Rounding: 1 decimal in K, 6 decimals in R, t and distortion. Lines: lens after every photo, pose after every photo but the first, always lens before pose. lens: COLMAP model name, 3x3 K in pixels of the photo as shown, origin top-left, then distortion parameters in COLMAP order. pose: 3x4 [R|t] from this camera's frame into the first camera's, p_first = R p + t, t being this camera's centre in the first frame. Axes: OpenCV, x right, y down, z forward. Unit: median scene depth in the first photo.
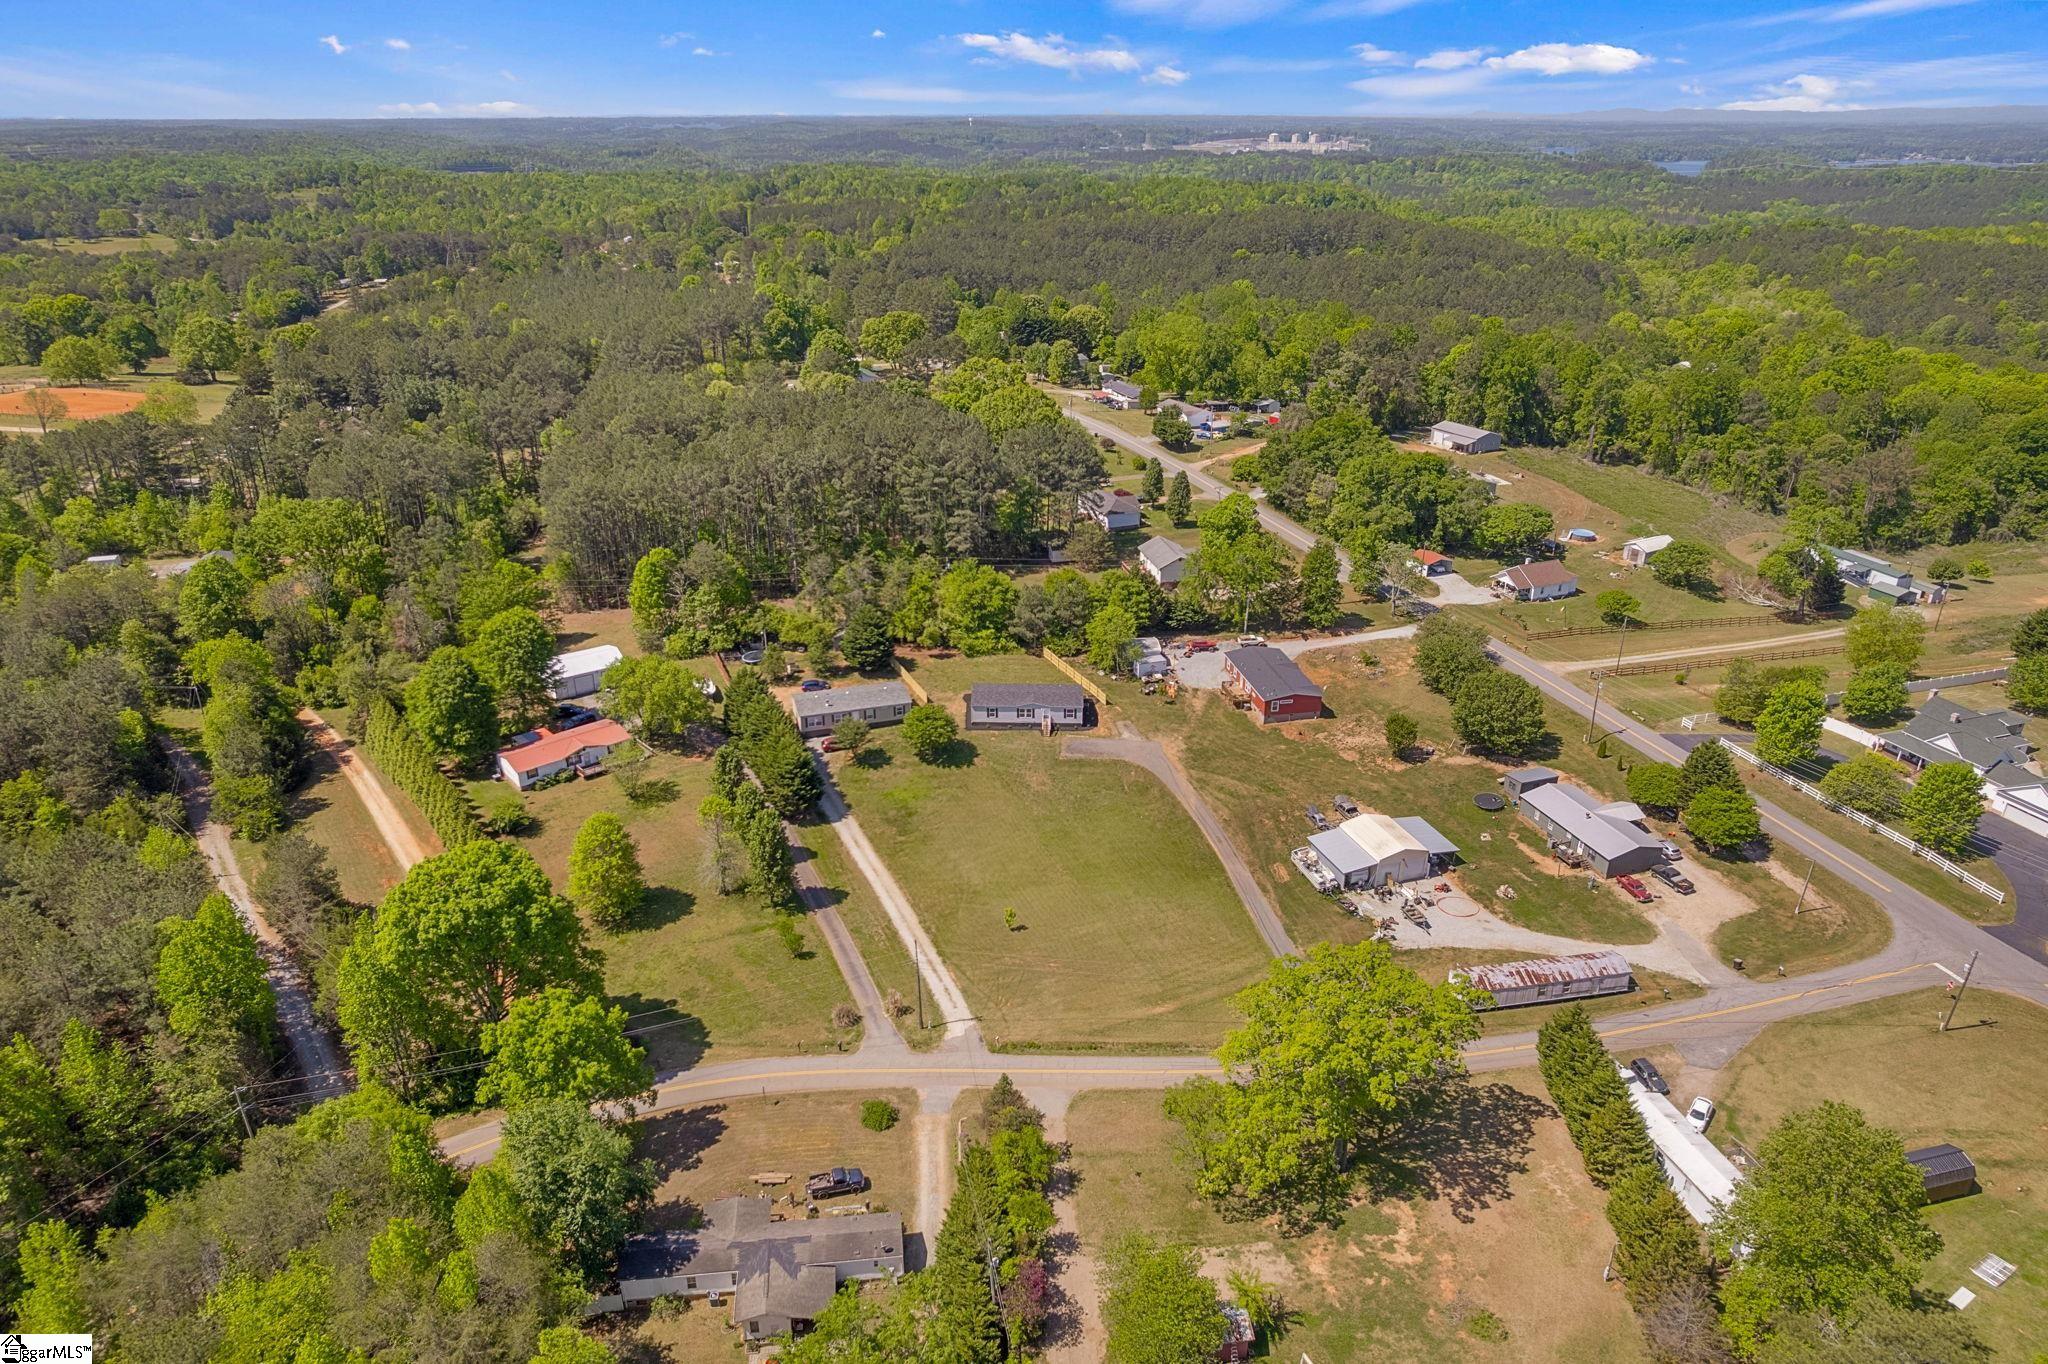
lens RADIAL K [[1307.6, 0, 1033.3], [0, 1307.6, 735.2], [0, 0, 1]] dist [-0.078380, 0.061645]
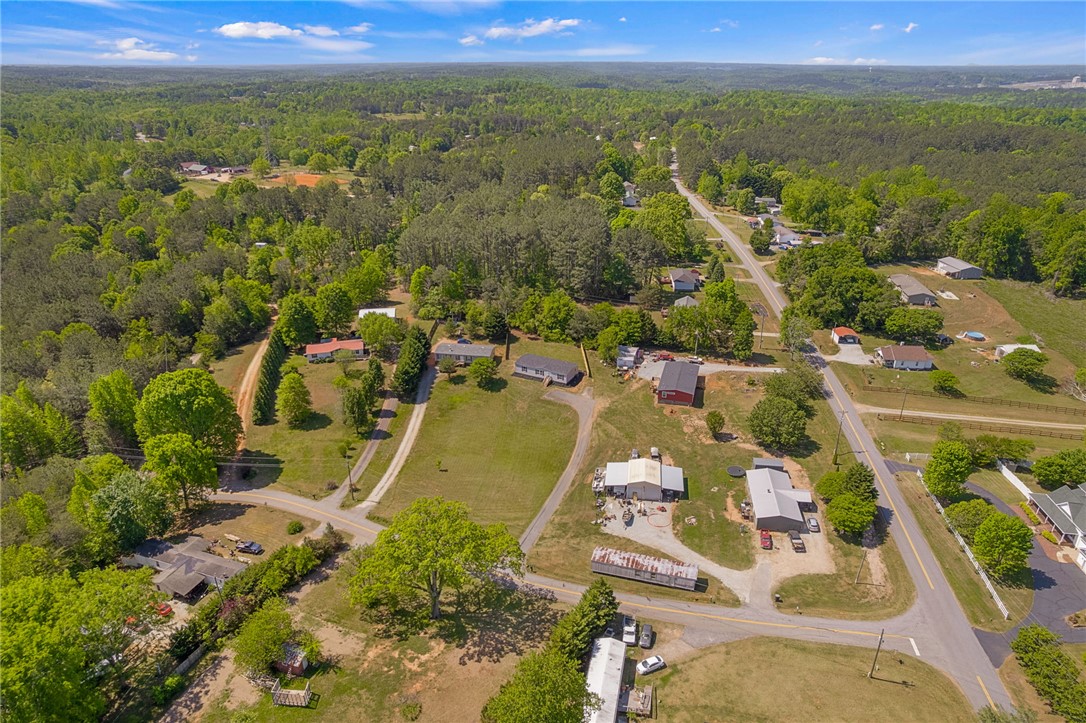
lens RADIAL K [[693.4, 0, 547.9], [0, 693.4, 389.7], [0, 0, 1]] dist [-0.078380, 0.061645]
pose [[0.893905, 0.193835, -0.404180, 0.377719], [-0.194752, 0.980065, 0.039292, -0.030962], [0.403739, 0.043592, 0.913835, 0.074138]]
